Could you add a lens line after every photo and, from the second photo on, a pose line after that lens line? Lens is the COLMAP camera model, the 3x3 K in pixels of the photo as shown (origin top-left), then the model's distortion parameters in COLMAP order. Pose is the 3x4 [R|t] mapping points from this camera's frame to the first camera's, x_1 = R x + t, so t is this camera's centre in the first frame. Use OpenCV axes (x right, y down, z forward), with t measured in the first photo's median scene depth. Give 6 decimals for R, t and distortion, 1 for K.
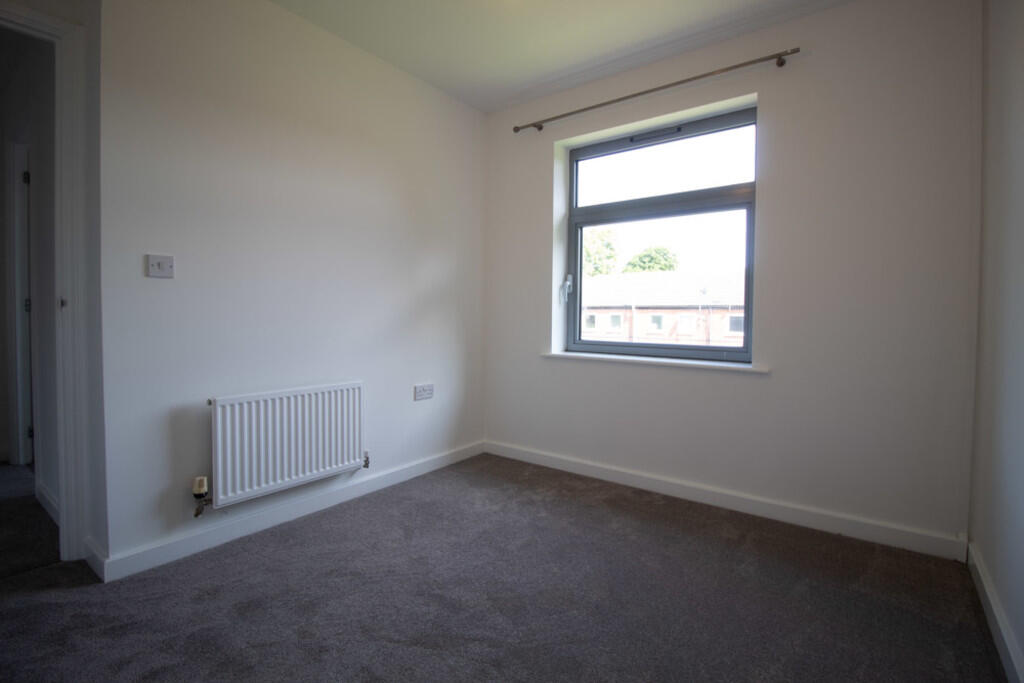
lens RADIAL K [[491.0, 0, 506.7], [0, 491.0, 337.7], [0, 0, 1]] dist [-0.001489, -0.000421]
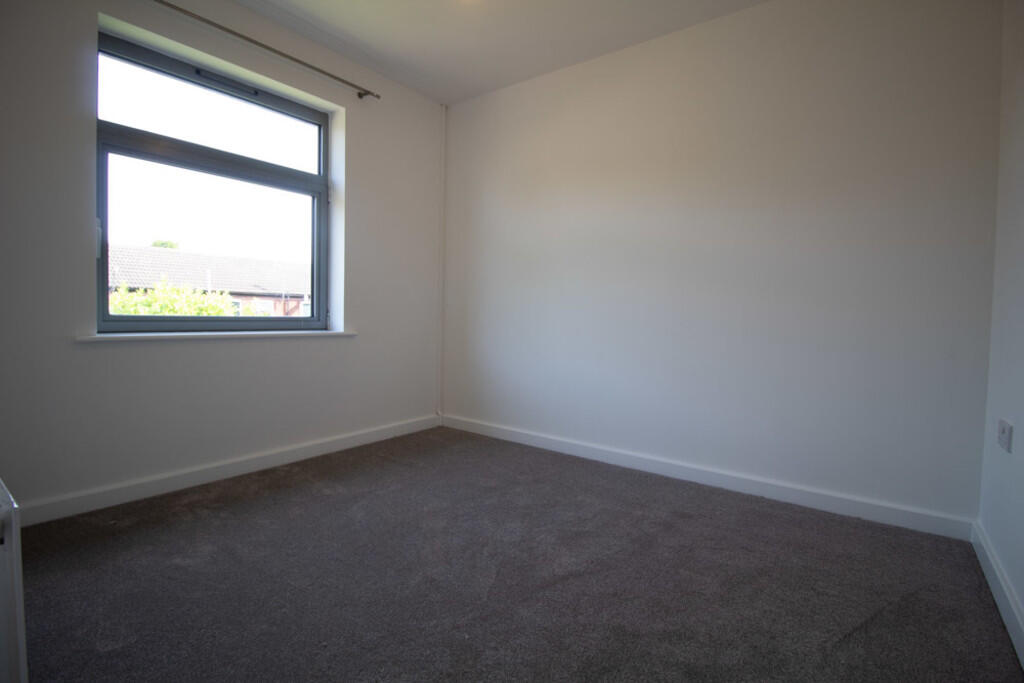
lens RADIAL K [[491.0, 0, 506.7], [0, 491.0, 337.7], [0, 0, 1]] dist [-0.001489, -0.000421]
pose [[-0.001158, -0.082741, 0.996570, -0.603549], [-0.003413, 0.996566, 0.082736, -0.025407], [-0.999994, -0.003306, -0.001436, 0.474734]]
